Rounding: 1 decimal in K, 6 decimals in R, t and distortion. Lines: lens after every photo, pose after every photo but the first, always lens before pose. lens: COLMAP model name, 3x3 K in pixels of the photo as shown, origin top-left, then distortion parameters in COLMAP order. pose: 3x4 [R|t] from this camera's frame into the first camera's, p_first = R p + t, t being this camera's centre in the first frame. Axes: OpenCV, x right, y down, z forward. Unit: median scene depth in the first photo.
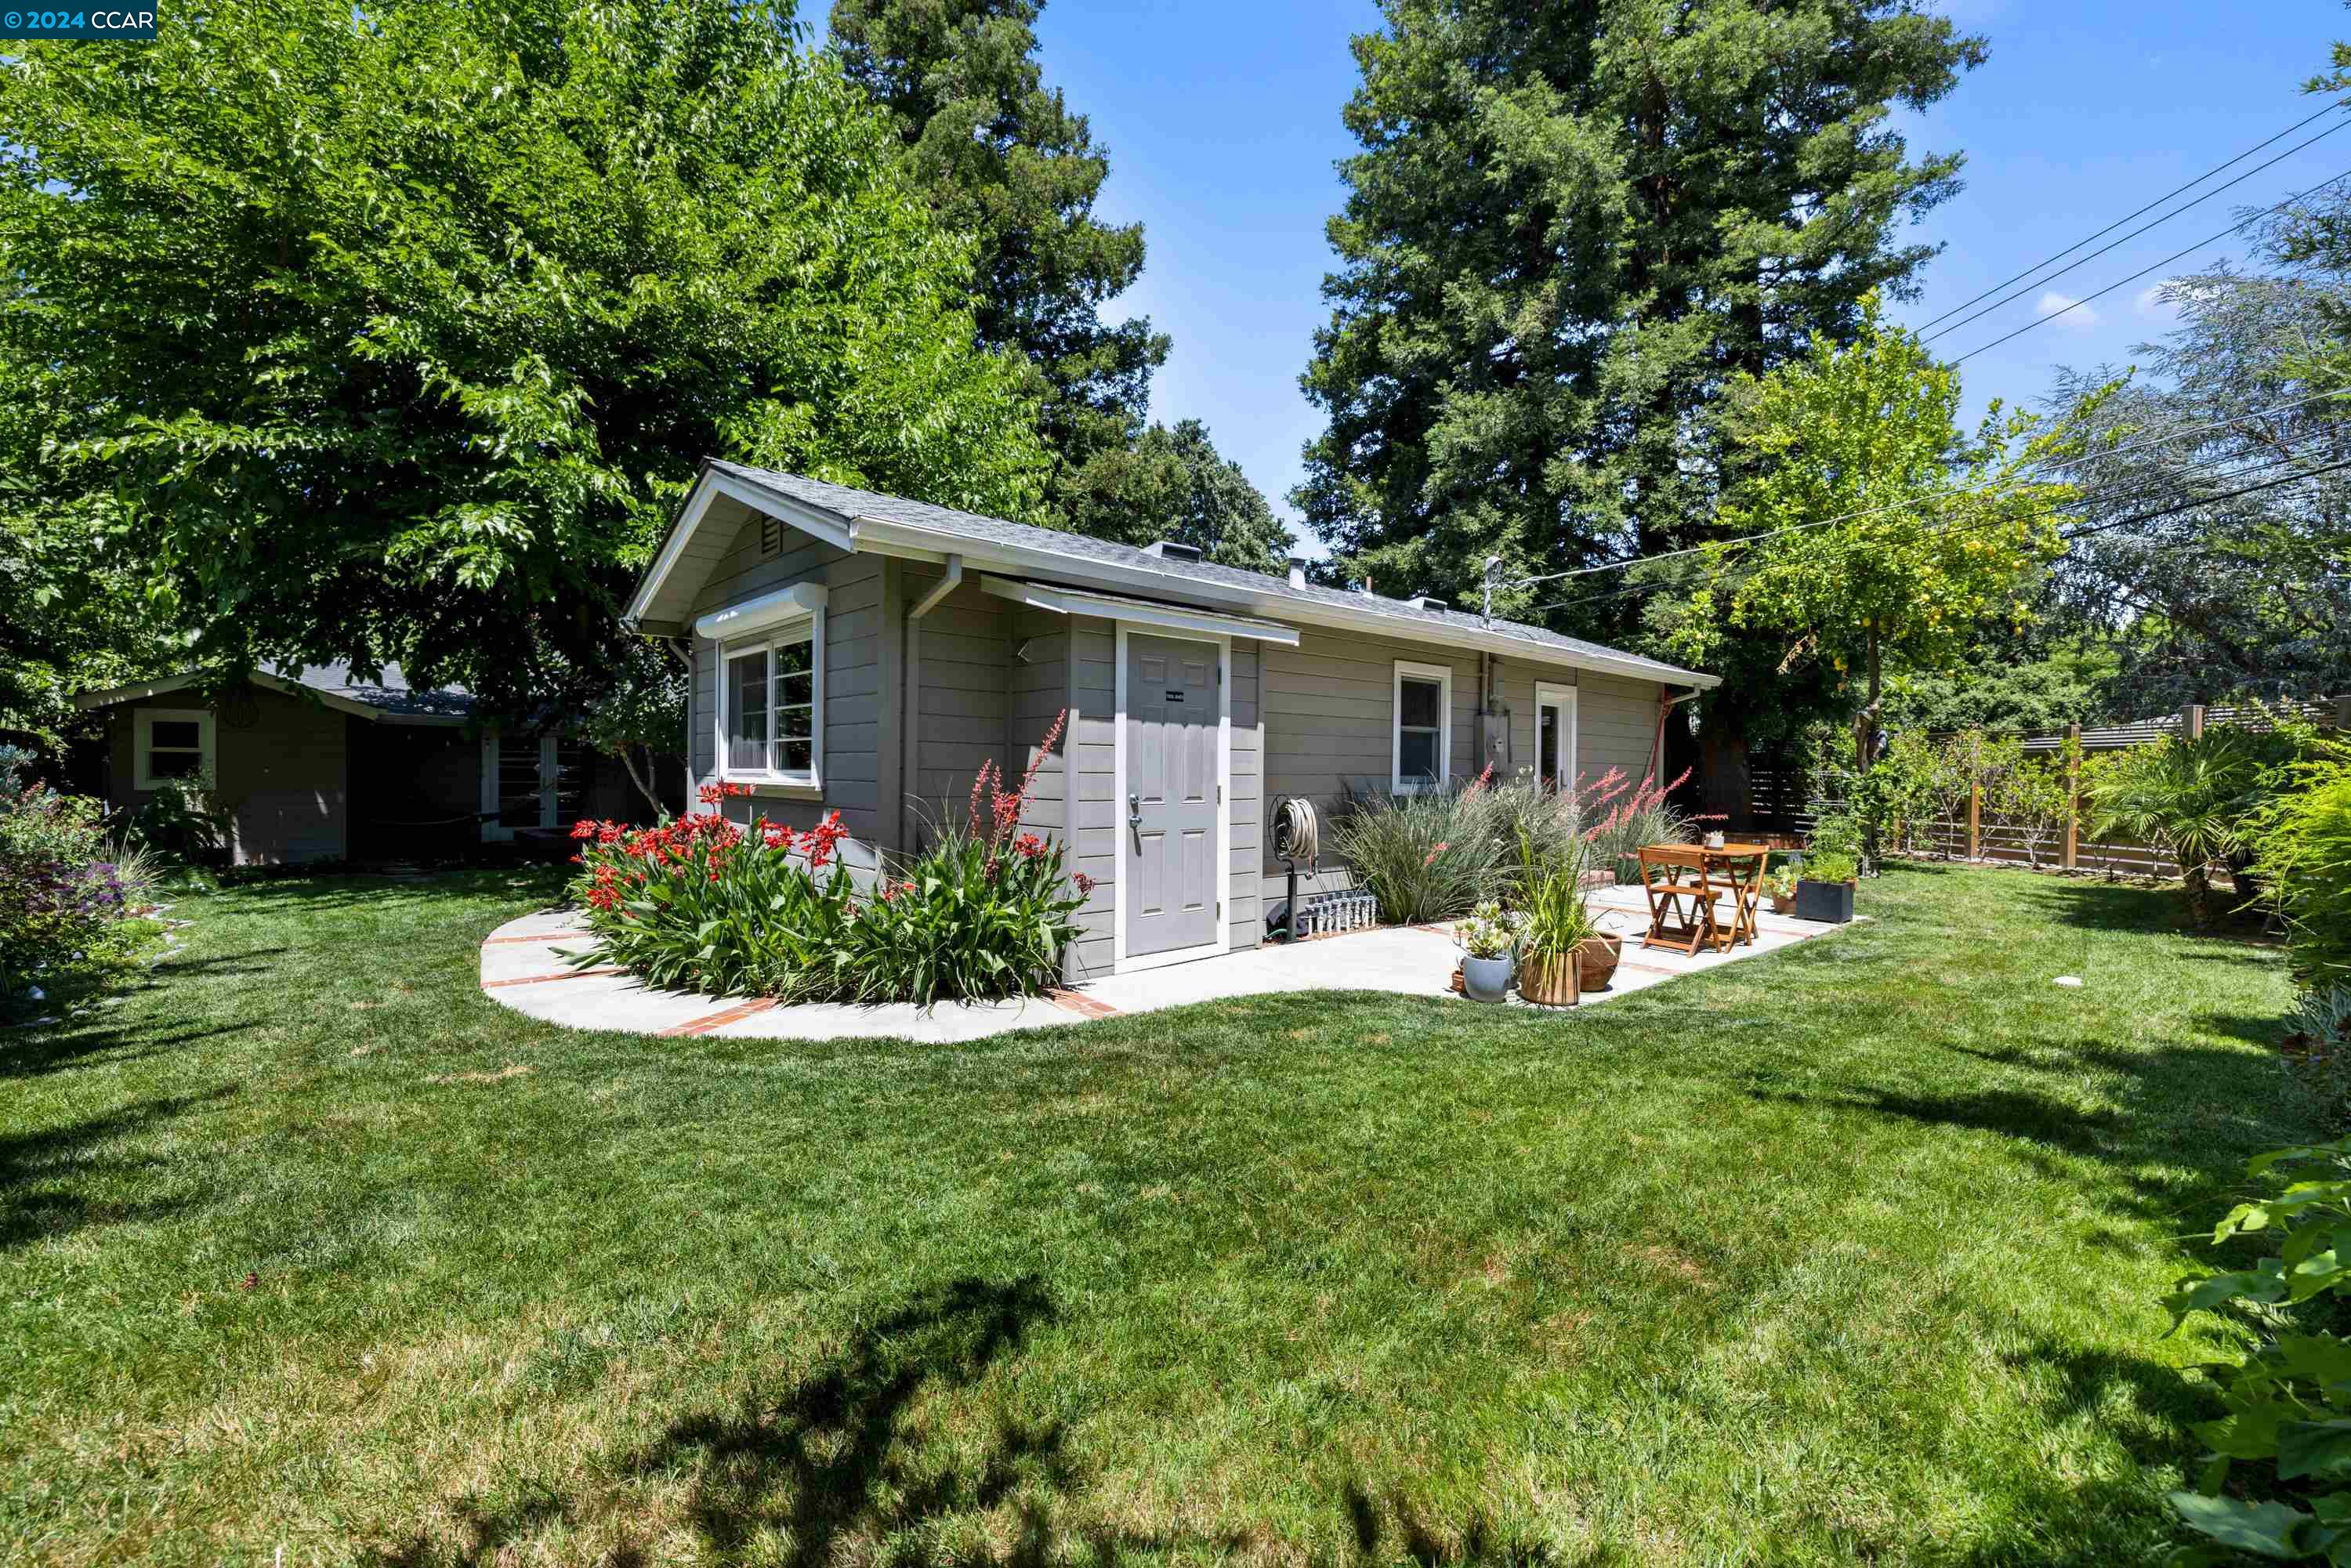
lens RADIAL K [[1003.1, 0, 1154.5], [0, 1003.1, 767.6], [0, 0, 1]] dist [0.000594, 0.000193]
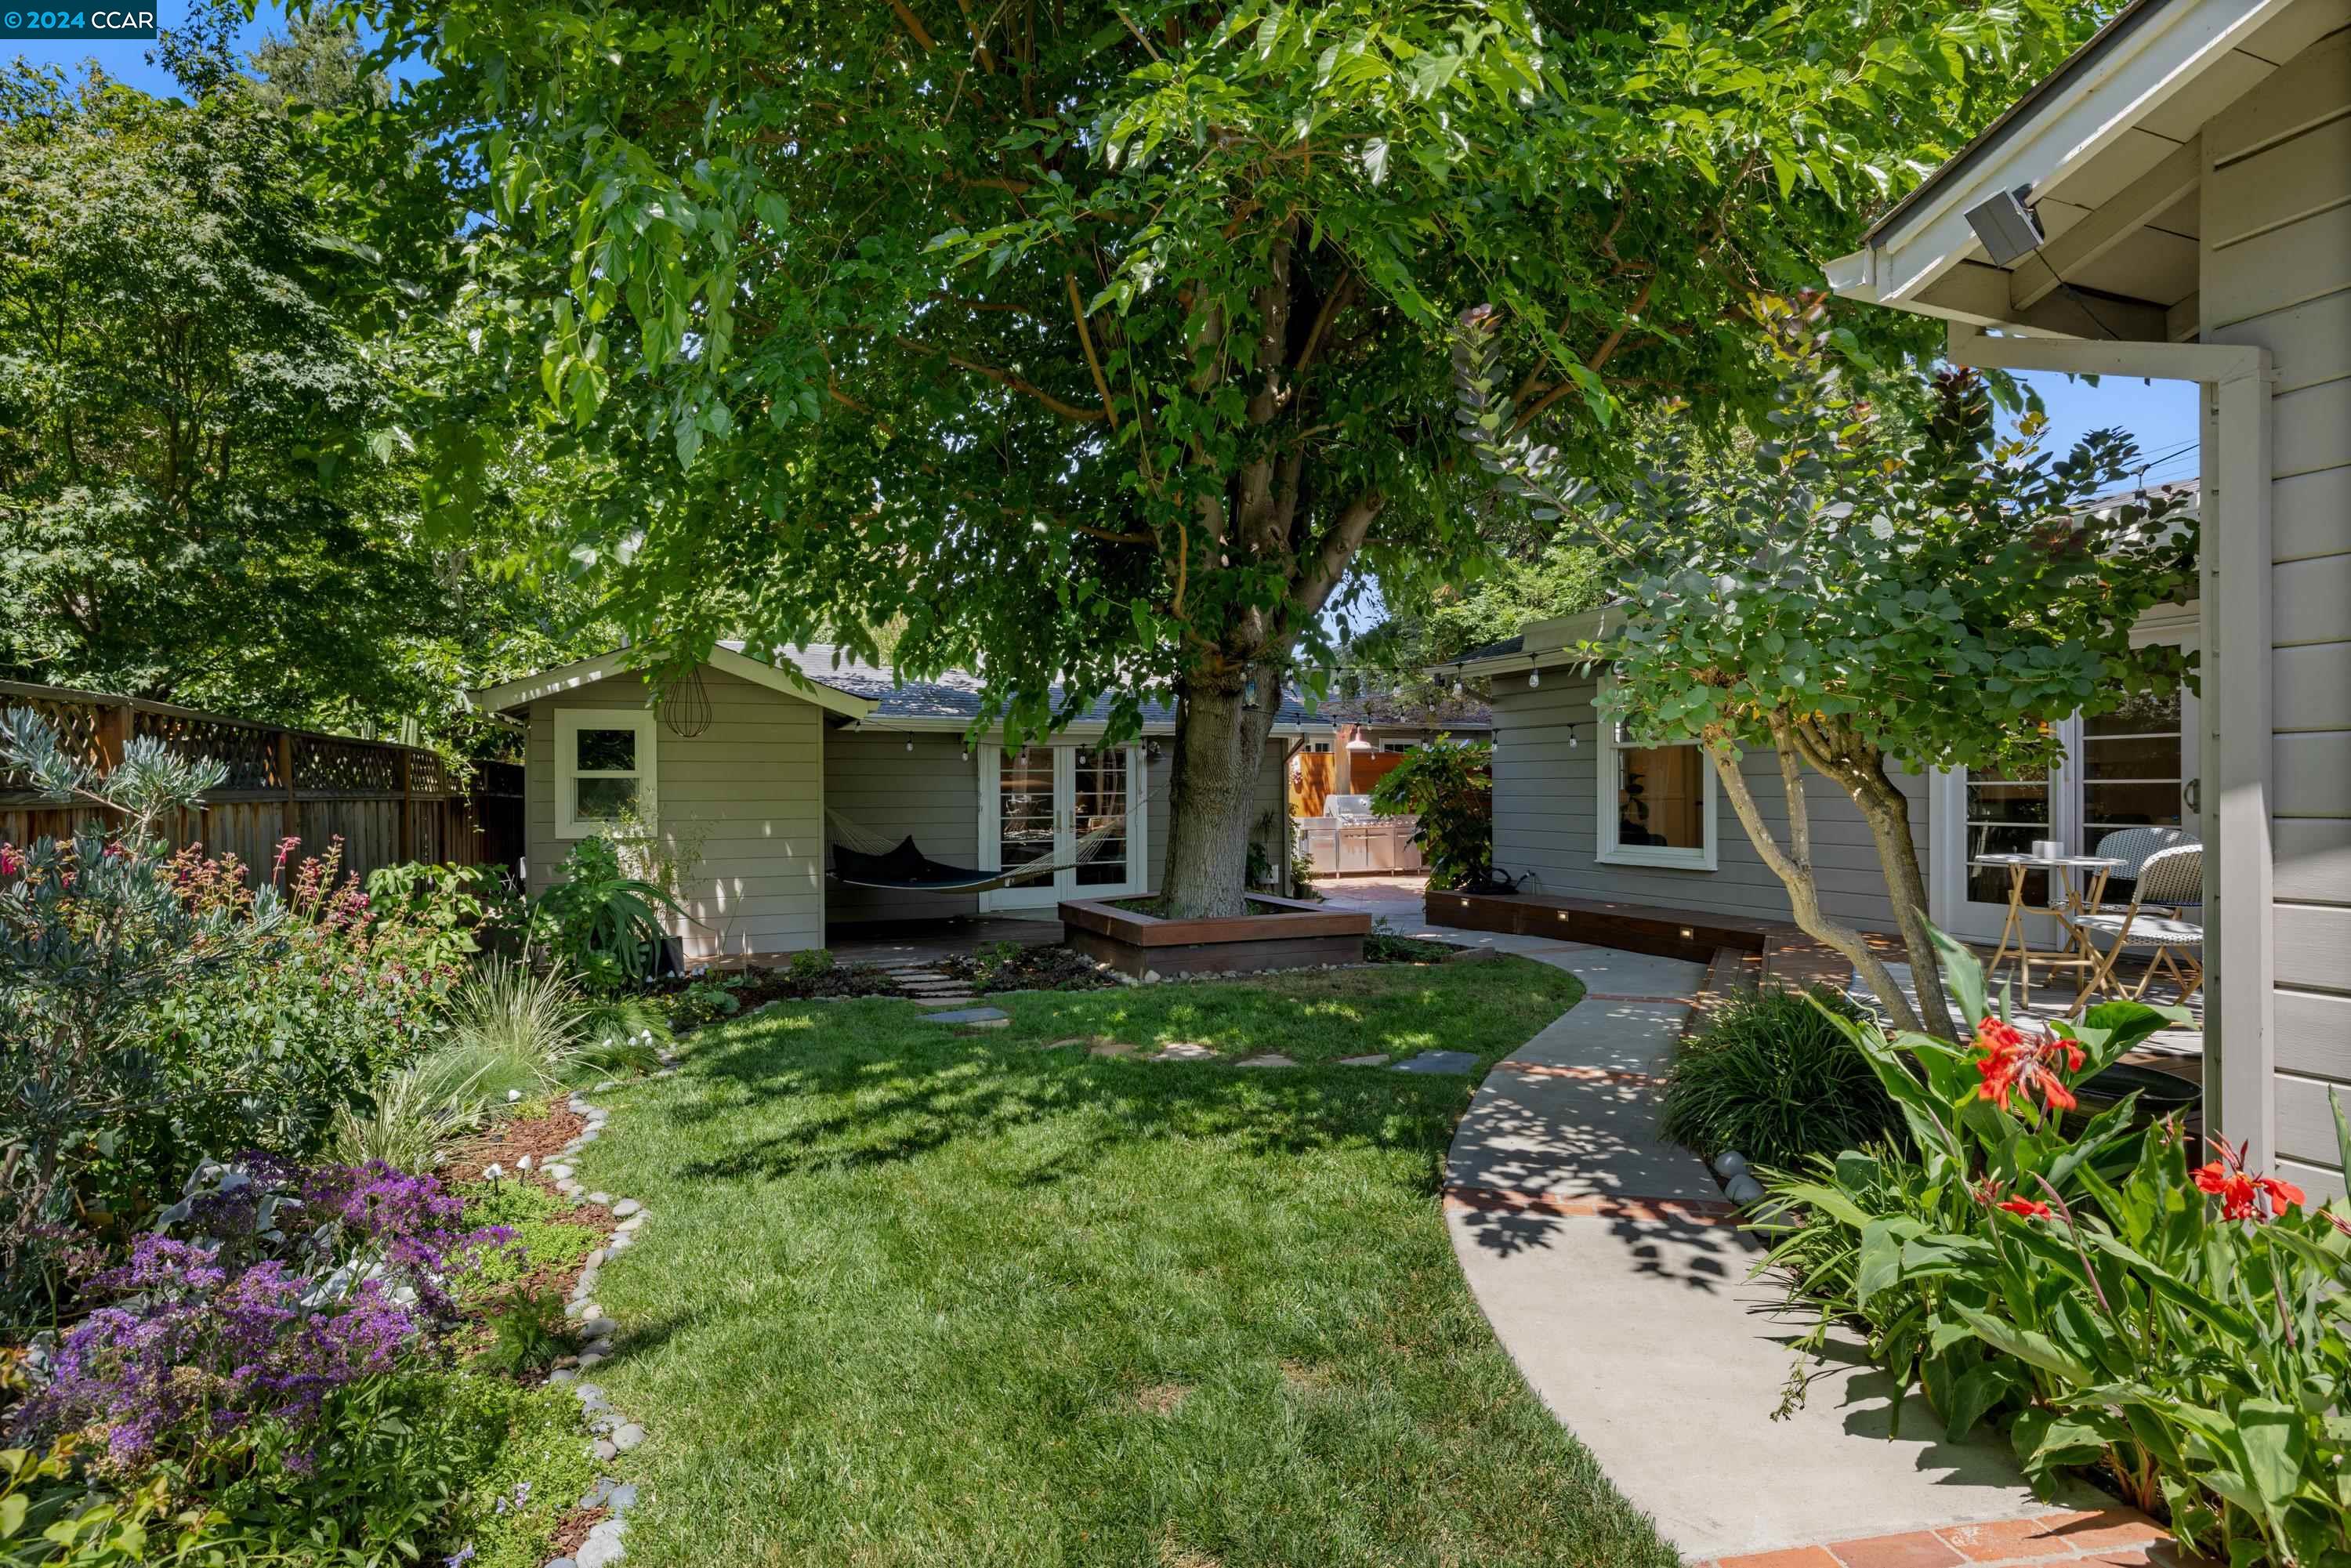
lens RADIAL K [[1228.0, 0, 1175.5], [0, 1228.0, 784.0], [0, 0, 1]] dist [-0.001148, -0.000230]
pose [[0.941623, -0.009515, -0.336534, -0.406321], [0.006806, 0.999934, -0.009227, -0.002974], [0.336599, 0.006398, 0.941626, 0.421152]]
